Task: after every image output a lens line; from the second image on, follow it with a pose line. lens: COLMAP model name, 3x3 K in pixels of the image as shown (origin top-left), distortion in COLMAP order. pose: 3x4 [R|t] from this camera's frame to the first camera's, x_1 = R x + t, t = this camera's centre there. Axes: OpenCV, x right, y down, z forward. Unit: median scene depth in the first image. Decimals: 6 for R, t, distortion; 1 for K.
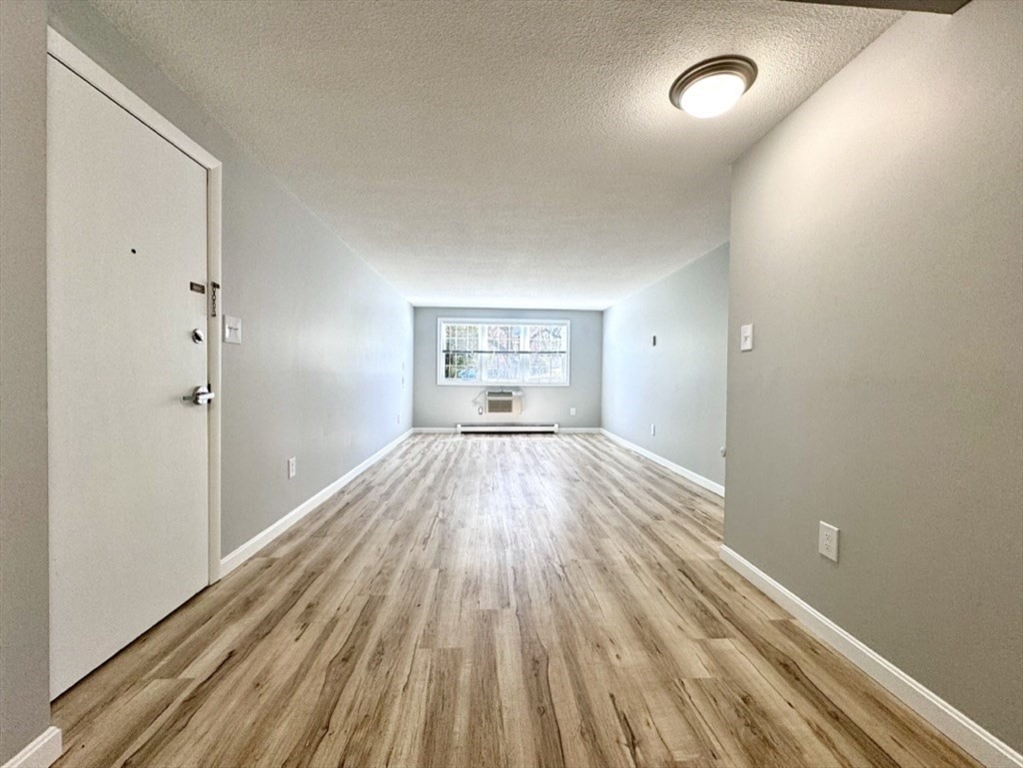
lens RADIAL K [[412.3, 0, 511.1], [0, 412.3, 381.3], [0, 0, 1]] dist [0.001434, 0.000015]
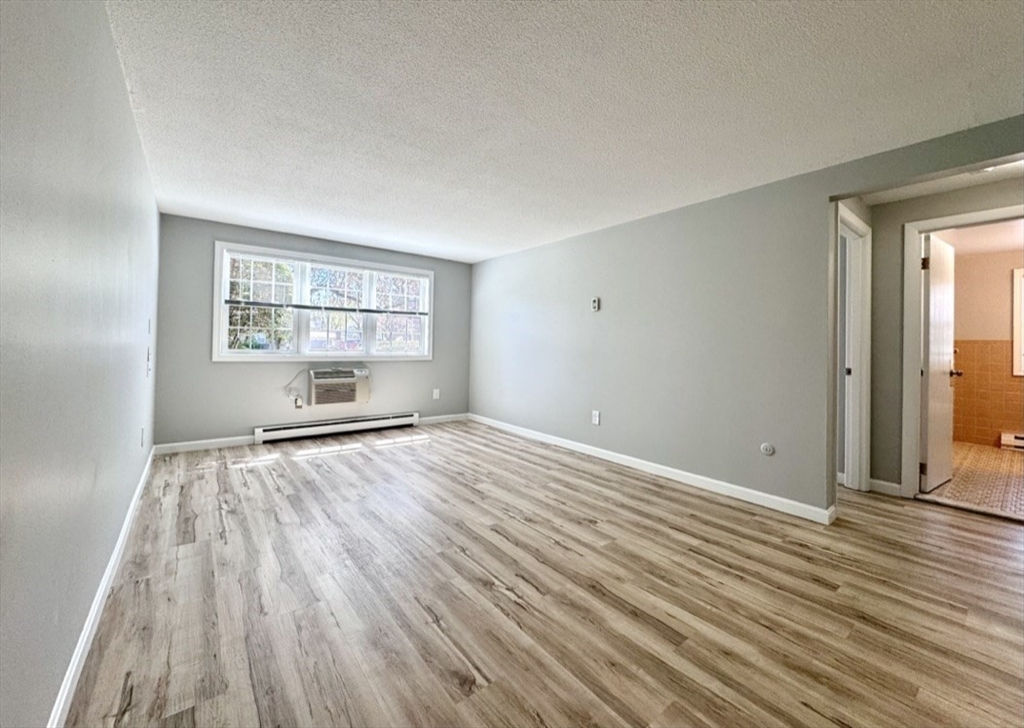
lens RADIAL K [[413.3, 0, 522.9], [0, 413.3, 344.6], [0, 0, 1]] dist [-0.004195, -0.000073]
pose [[0.817792, 0.006979, 0.575471, -0.156011], [-0.002994, 0.999965, -0.007871, -0.010519], [-0.575506, 0.004714, 0.817784, 0.305093]]
